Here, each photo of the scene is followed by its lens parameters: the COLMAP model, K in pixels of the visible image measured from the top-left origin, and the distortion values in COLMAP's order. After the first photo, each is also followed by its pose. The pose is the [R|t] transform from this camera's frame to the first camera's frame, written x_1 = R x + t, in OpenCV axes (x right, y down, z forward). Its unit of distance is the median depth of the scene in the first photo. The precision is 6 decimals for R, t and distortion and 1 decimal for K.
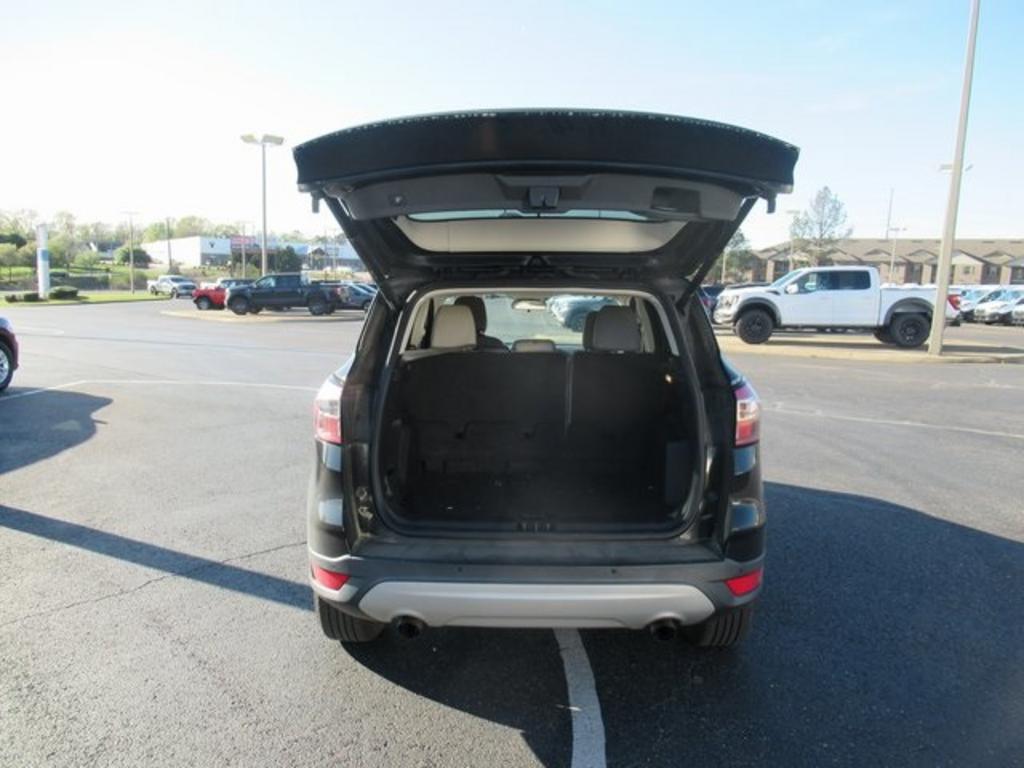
lens RADIAL K [[758.3, 0, 512.0], [0, 758.3, 384.0], [0, 0, 1]] dist [0.012825, 0.001960]
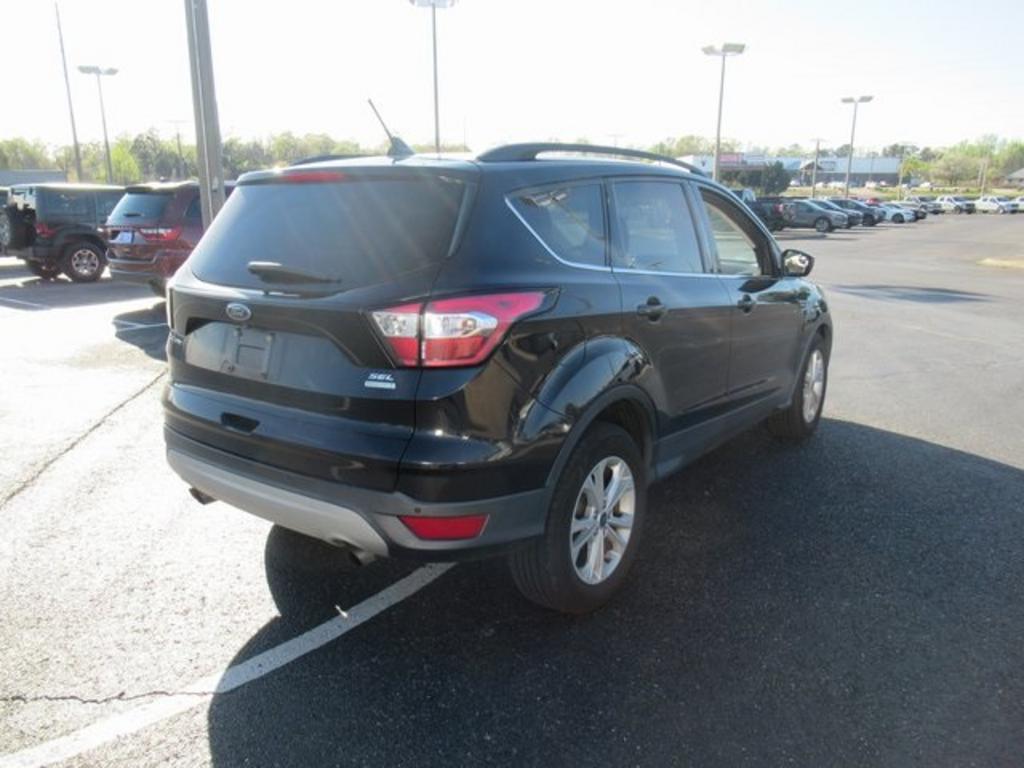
lens RADIAL K [[759.3, 0, 508.1], [0, 759.3, 381.4], [0, 0, 1]] dist [0.010327, -0.005903]
pose [[0.811564, 0.126916, -0.570312, 0.601066], [-0.069083, 0.990119, 0.122033, -0.008662], [0.580165, -0.059639, 0.812313, 0.256273]]
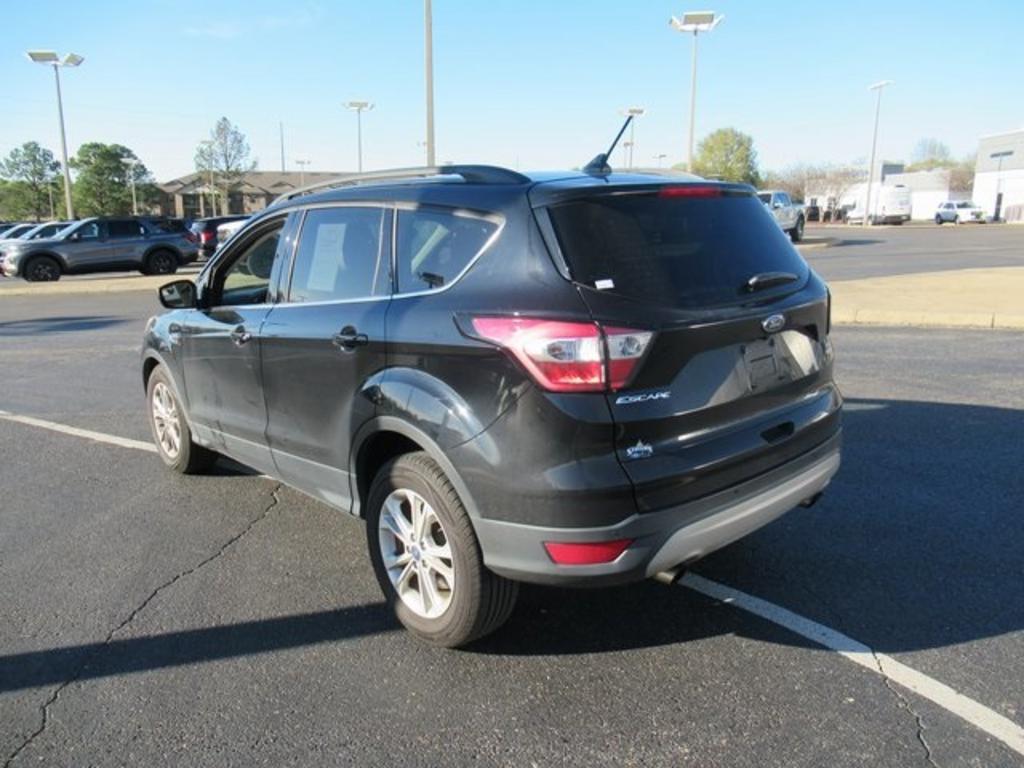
lens RADIAL K [[759.3, 0, 508.1], [0, 759.3, 381.4], [0, 0, 1]] dist [0.010327, -0.005903]
pose [[0.744430, -0.176303, 0.644004, -0.591402], [0.123909, 0.984234, 0.126214, -0.035493], [-0.656102, -0.014160, 0.754539, 0.307614]]
